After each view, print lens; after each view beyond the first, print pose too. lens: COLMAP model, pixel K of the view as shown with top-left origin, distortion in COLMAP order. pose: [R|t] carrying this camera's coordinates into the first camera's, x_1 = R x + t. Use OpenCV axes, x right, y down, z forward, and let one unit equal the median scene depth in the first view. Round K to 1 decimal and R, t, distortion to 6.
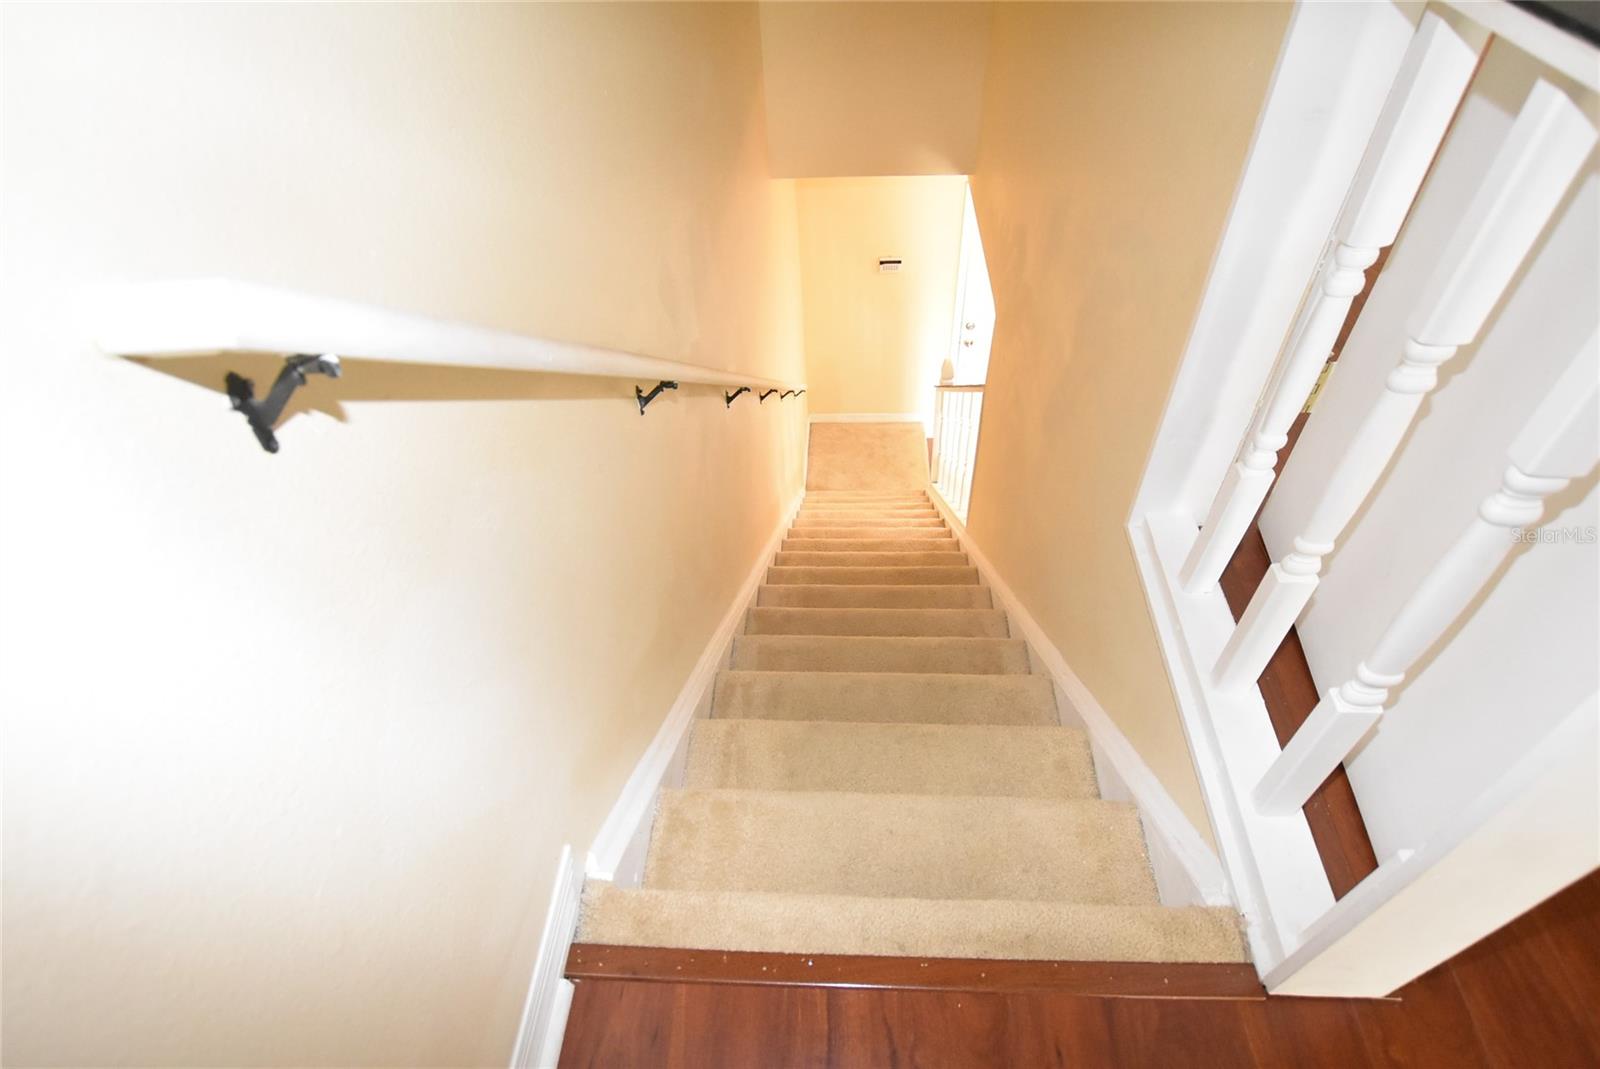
lens RADIAL K [[816.8, 0, 800.0], [0, 816.8, 534.5], [0, 0, 1]] dist [-0.026146, 0.004779]
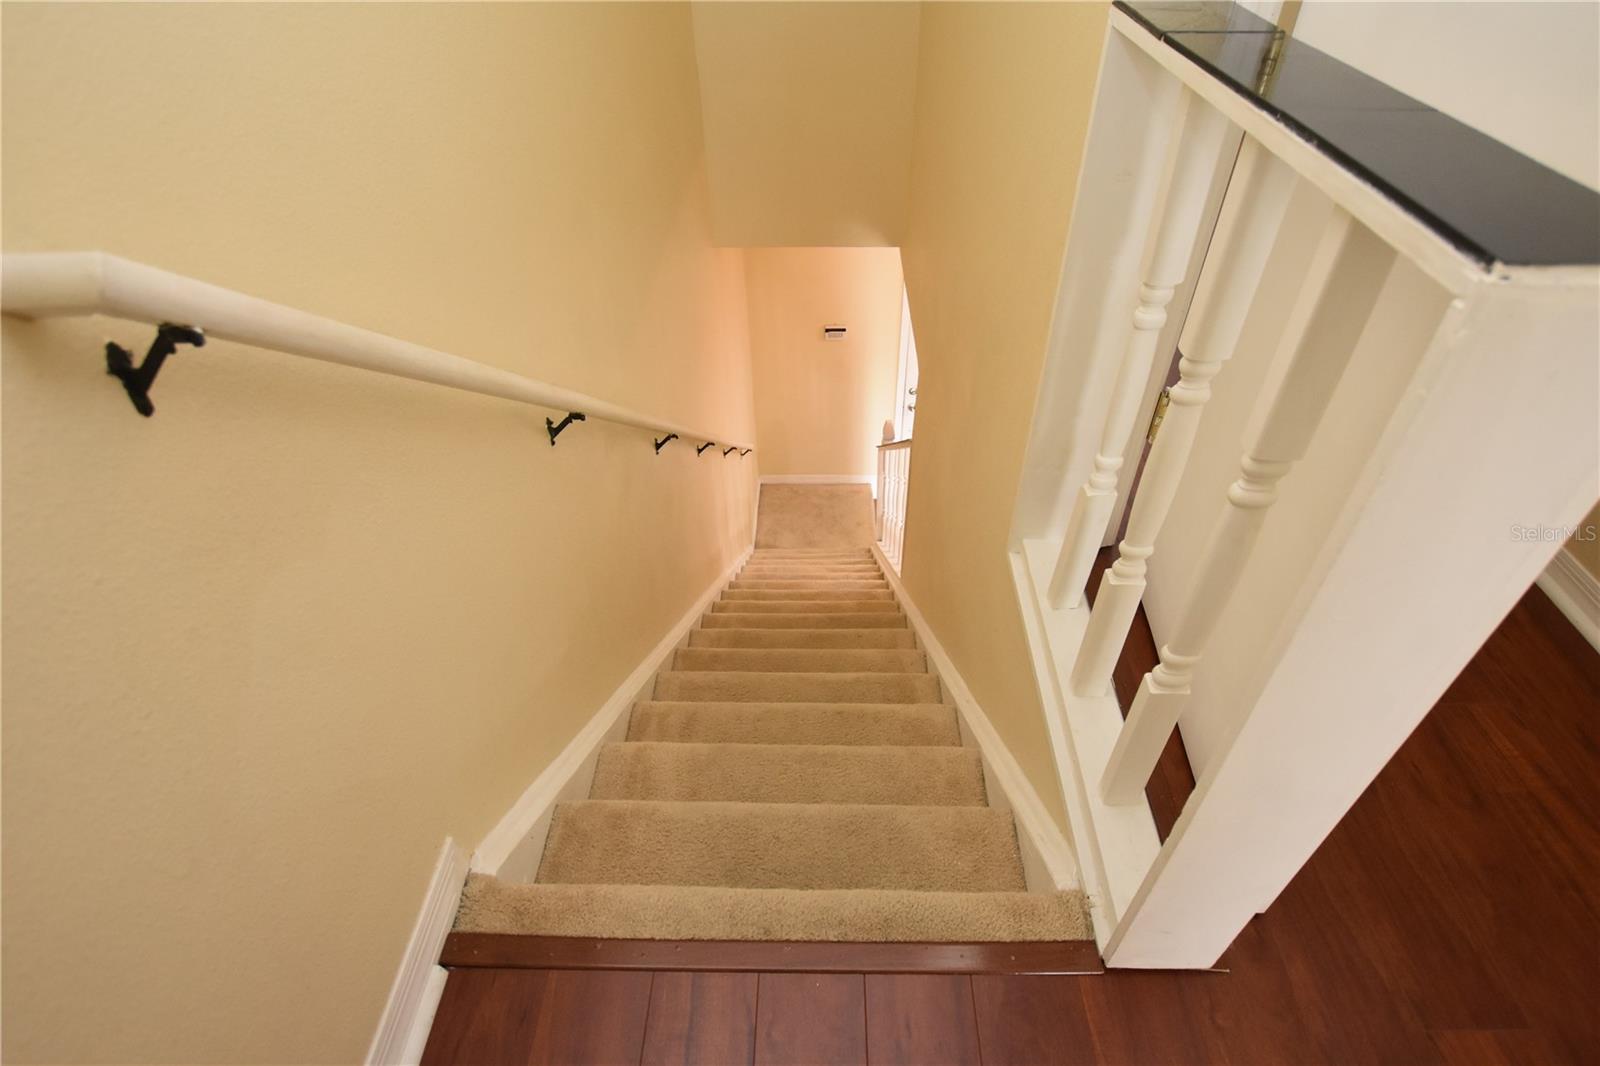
lens RADIAL K [[816.8, 0, 800.0], [0, 816.8, 533.0], [0, 0, 1]] dist [-0.026146, 0.004779]
pose [[0.999171, 0.004403, 0.040460, 0.076621], [-0.000858, 0.996190, -0.087211, 0.053795], [-0.040690, 0.087104, 0.995368, -0.057514]]
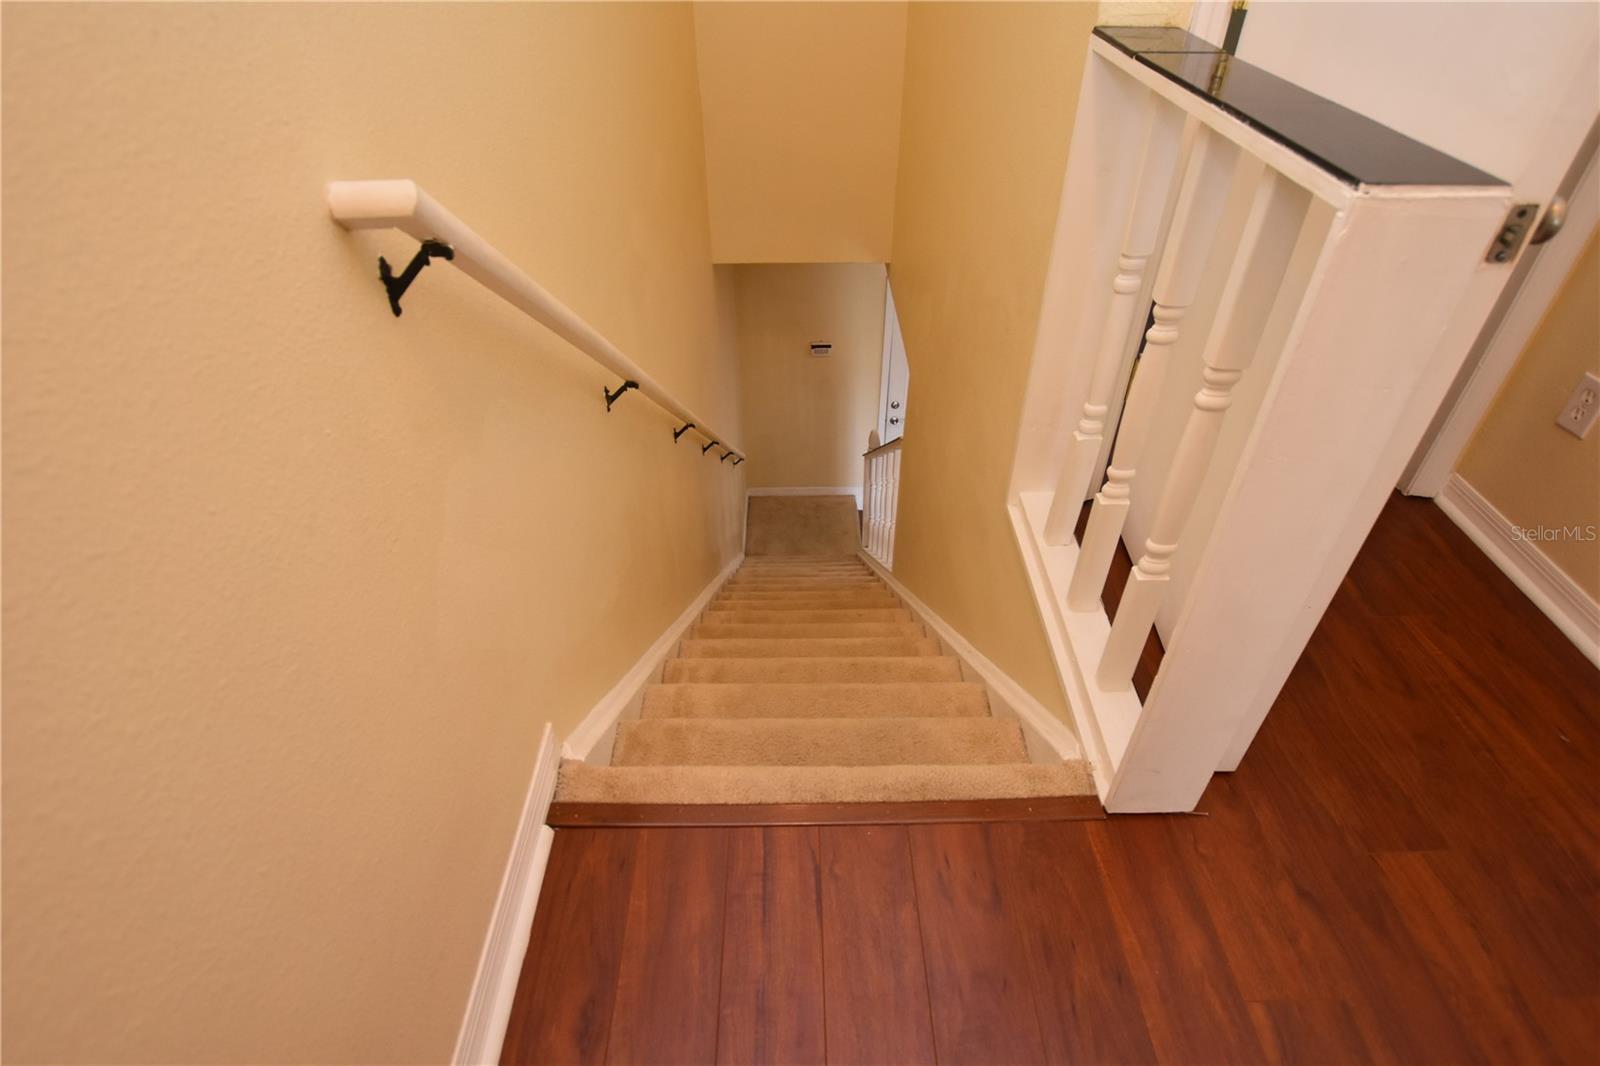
lens RADIAL K [[816.8, 0, 800.0], [0, 816.8, 533.0], [0, 0, 1]] dist [-0.026146, 0.004779]
pose [[0.997239, -0.004146, 0.074147, -0.000324], [0.013388, 0.992118, -0.124587, 0.165117], [-0.073046, 0.125236, 0.989434, -0.174139]]
